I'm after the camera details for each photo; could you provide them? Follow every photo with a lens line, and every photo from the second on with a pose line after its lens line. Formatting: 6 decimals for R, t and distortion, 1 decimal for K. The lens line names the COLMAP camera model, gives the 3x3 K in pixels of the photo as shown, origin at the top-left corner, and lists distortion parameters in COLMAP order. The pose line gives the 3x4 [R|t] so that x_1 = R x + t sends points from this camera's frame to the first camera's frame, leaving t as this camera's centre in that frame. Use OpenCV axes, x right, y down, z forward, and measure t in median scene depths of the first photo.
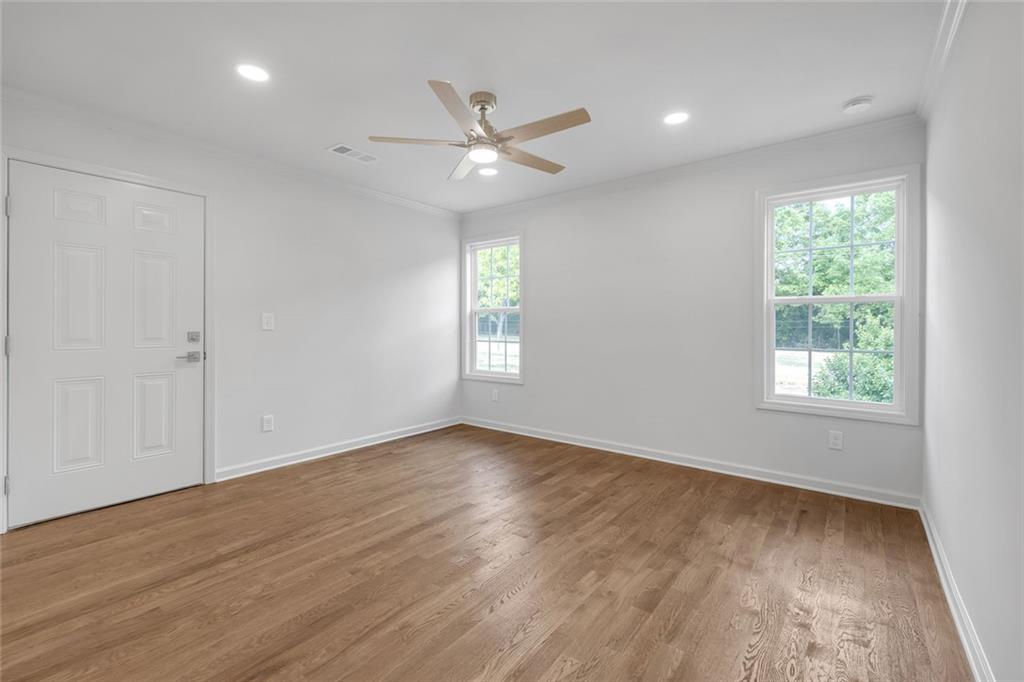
lens RADIAL K [[443.0, 0, 511.2], [0, 443.0, 331.9], [0, 0, 1]] dist [0.000015, 0.000217]
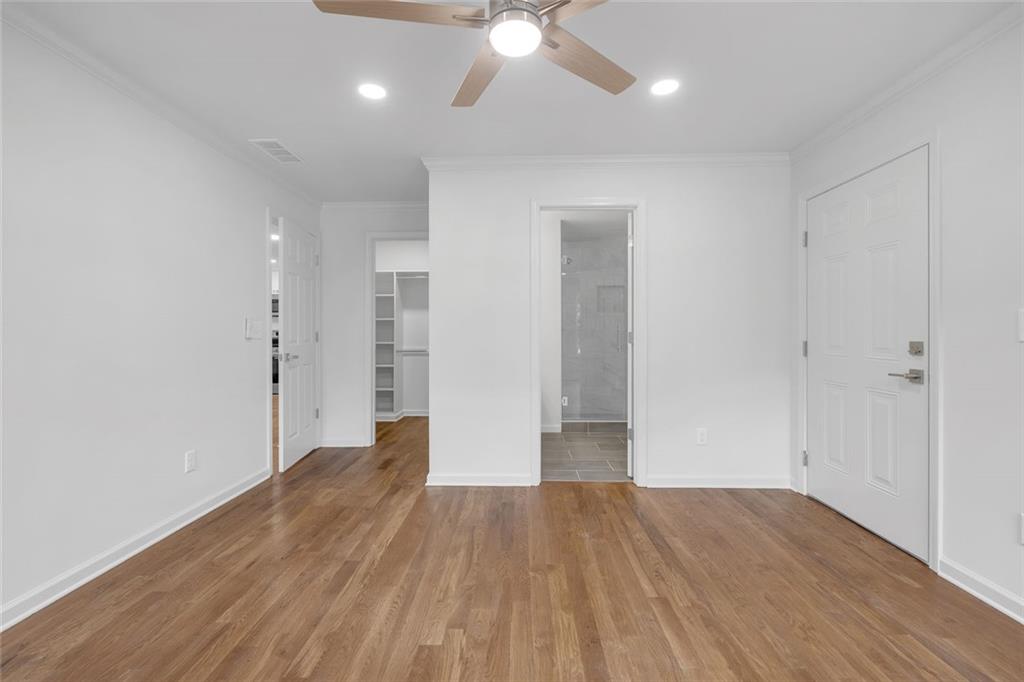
lens RADIAL K [[443.0, 0, 511.2], [0, 443.0, 331.9], [0, 0, 1]] dist [0.000015, 0.000217]
pose [[-0.805398, -0.001756, -0.592732, 0.269360], [-0.006528, 0.999961, 0.005907, -0.017608], [0.592698, 0.008626, -0.805378, 1.393081]]
